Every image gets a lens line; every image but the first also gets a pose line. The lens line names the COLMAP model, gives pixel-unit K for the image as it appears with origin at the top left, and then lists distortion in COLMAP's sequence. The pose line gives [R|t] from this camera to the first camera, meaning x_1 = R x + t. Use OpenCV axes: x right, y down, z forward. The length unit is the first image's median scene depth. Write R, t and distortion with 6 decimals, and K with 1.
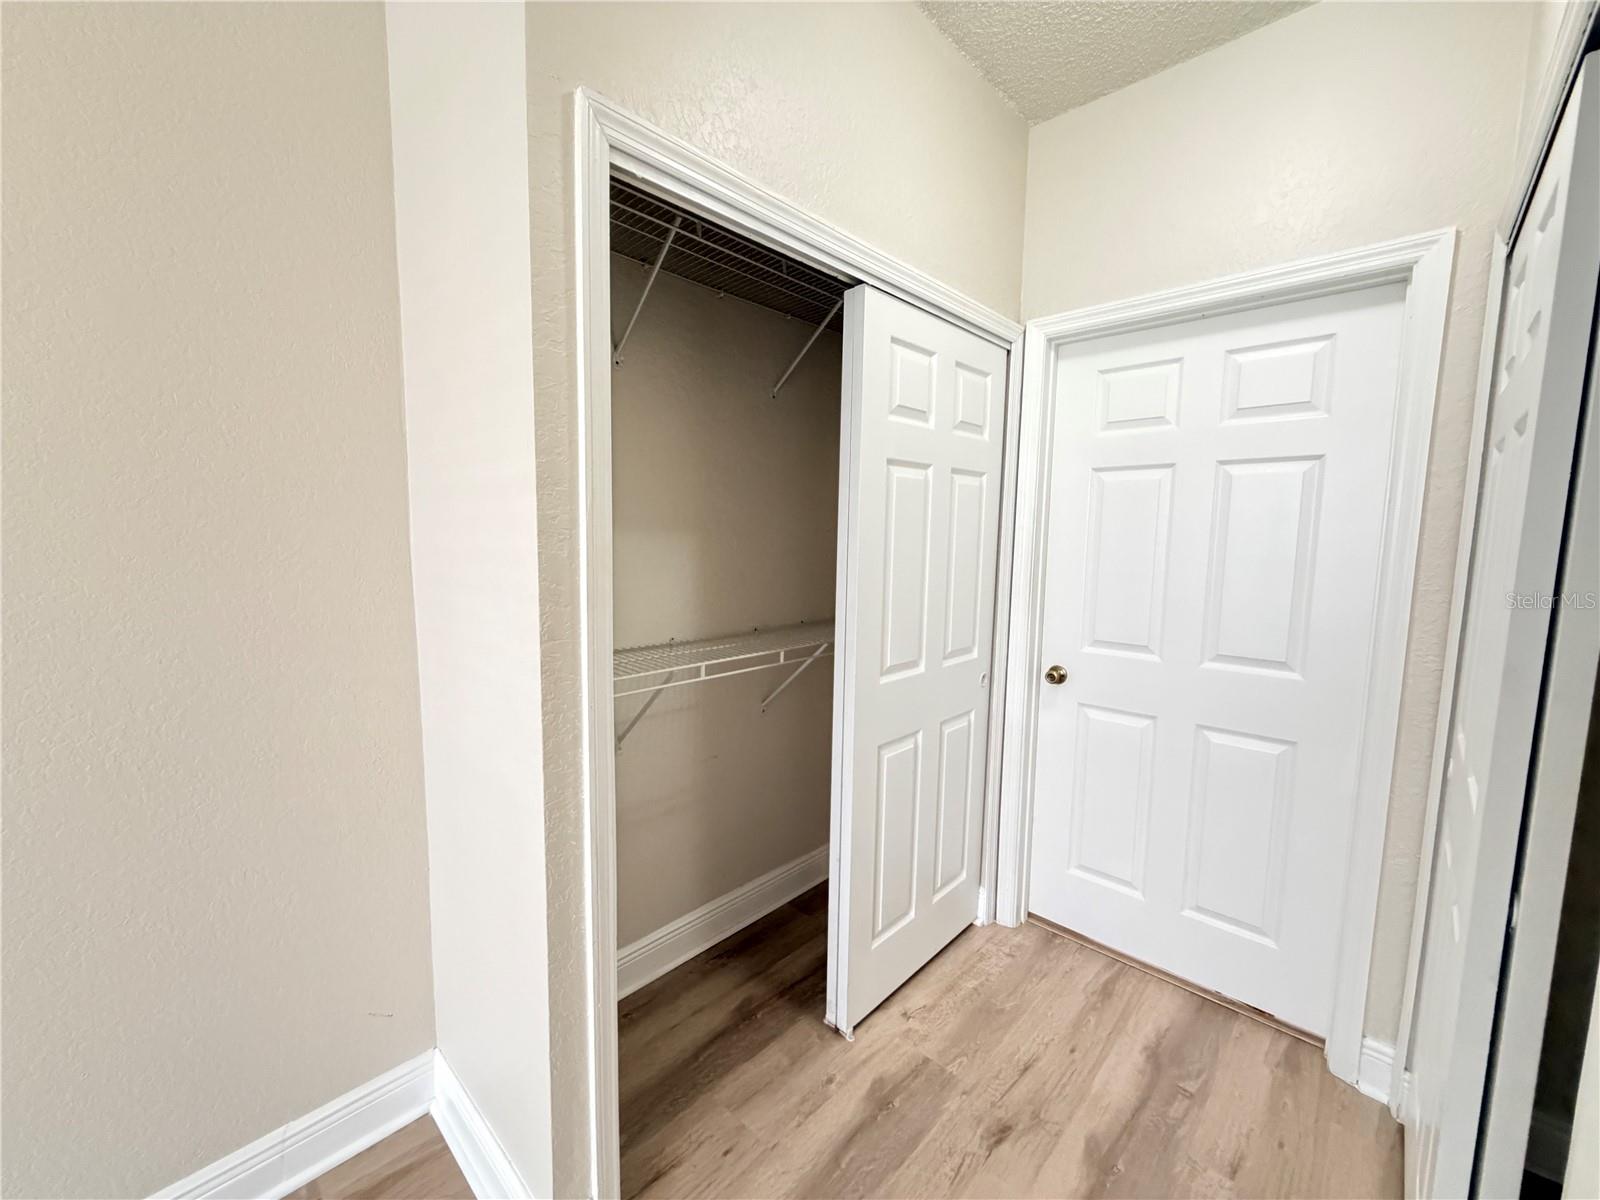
lens RADIAL K [[634.9, 0, 799.2], [0, 634.9, 599.6], [0, 0, 1]] dist [-0.002603, 0.000164]
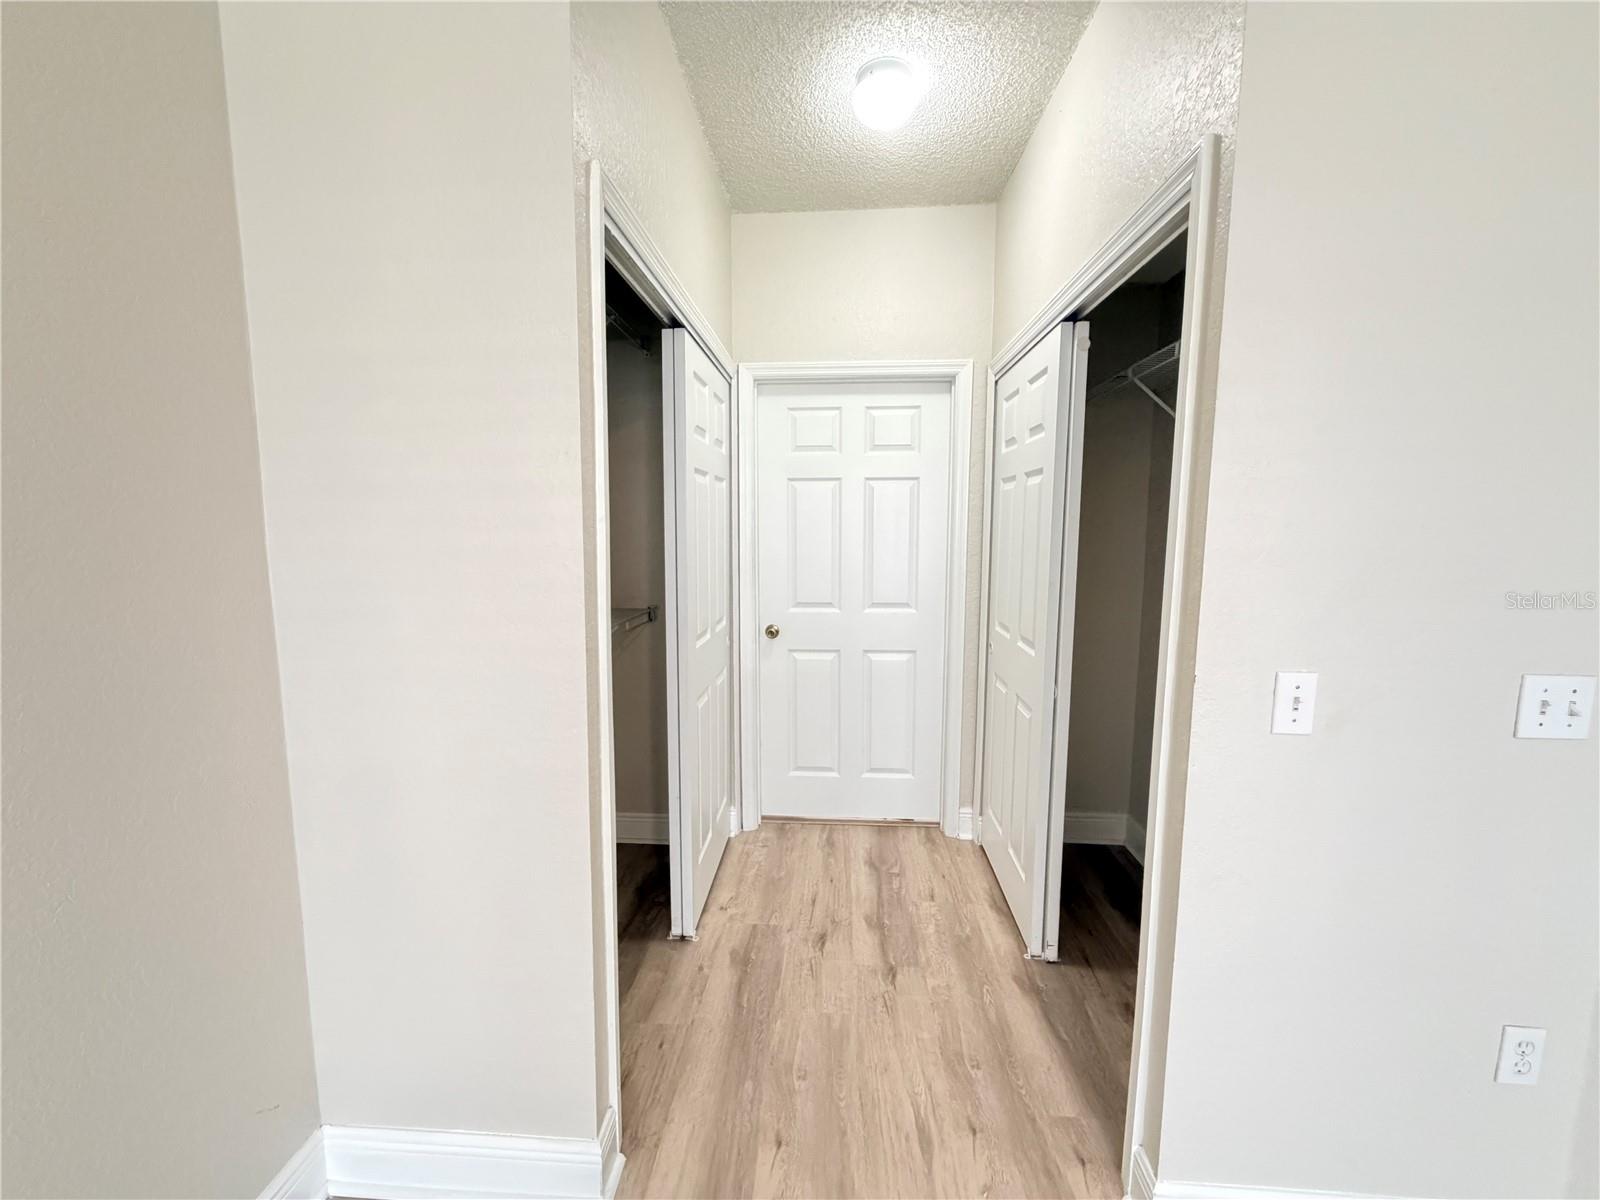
lens RADIAL K [[634.9, 0, 798.5], [0, 634.9, 600.2], [0, 0, 1]] dist [-0.002603, 0.000164]
pose [[0.768497, -0.085754, 0.634081, -0.500870], [0.077281, 0.996164, 0.041058, 0.002461], [-0.635169, 0.017449, 0.772176, -0.090247]]
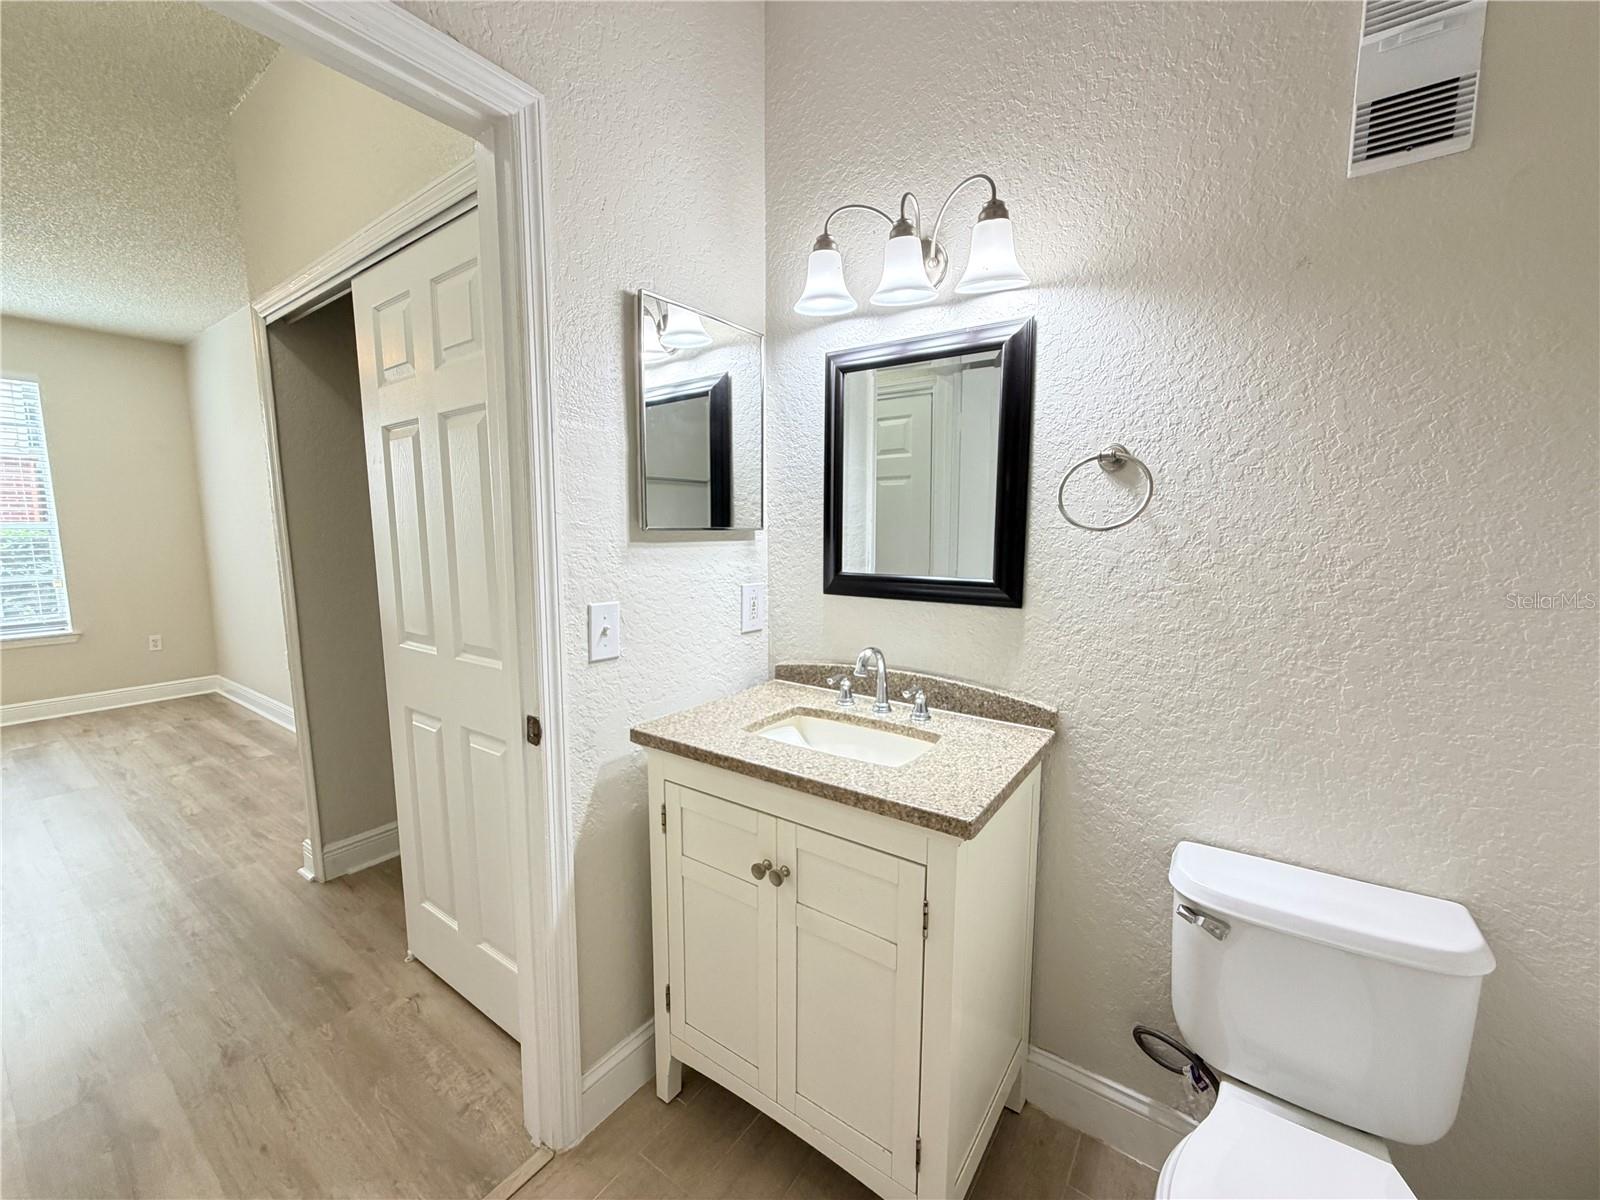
lens RADIAL K [[634.9, 0, 790.3], [0, 634.9, 603.4], [0, 0, 1]] dist [-0.002603, 0.000164]
pose [[0.135945, 0.105153, -0.985120, 1.224008], [-0.094940, 0.991158, 0.092696, -0.089888], [0.986157, 0.080925, 0.144726, 1.481100]]
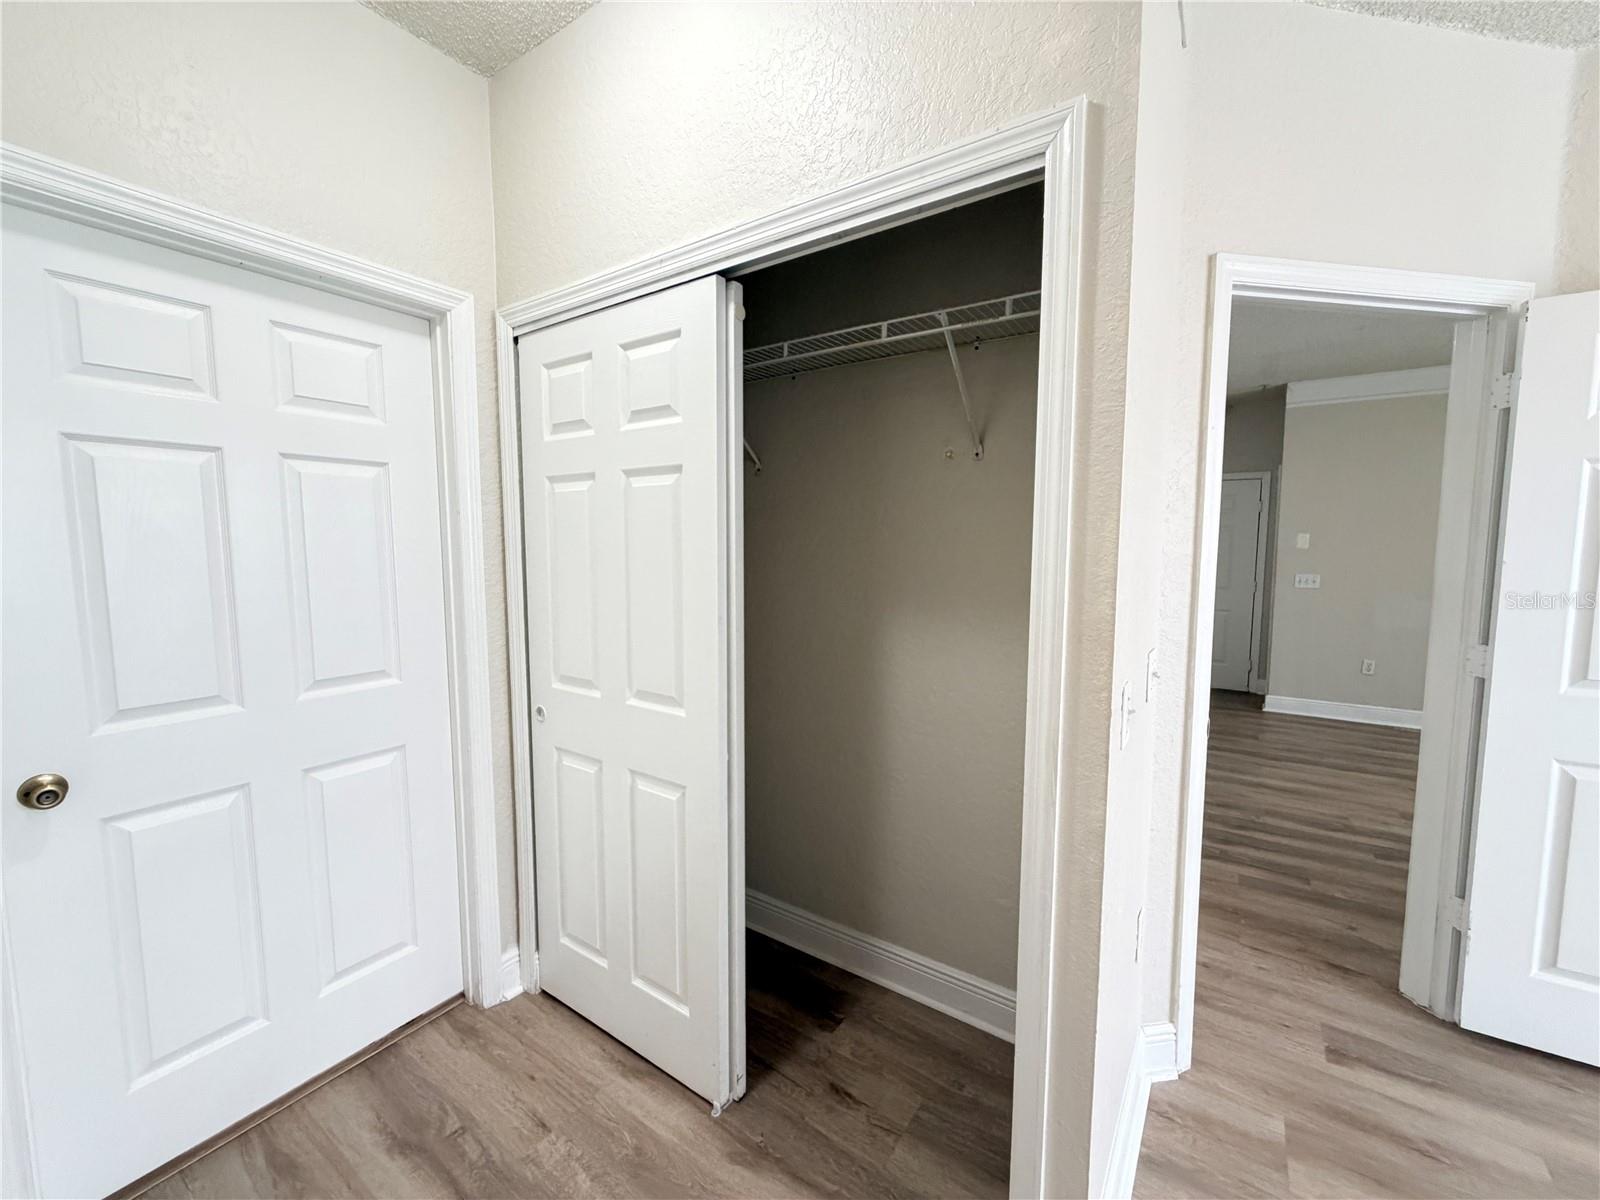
lens RADIAL K [[634.9, 0, 795.8], [0, 634.9, 598.8], [0, 0, 1]] dist [-0.002603, 0.000164]
pose [[-0.154753, -0.096056, 0.983272, -0.297140], [0.103723, 0.988182, 0.112861, -0.056882], [-0.982493, 0.119454, -0.142961, 0.509332]]
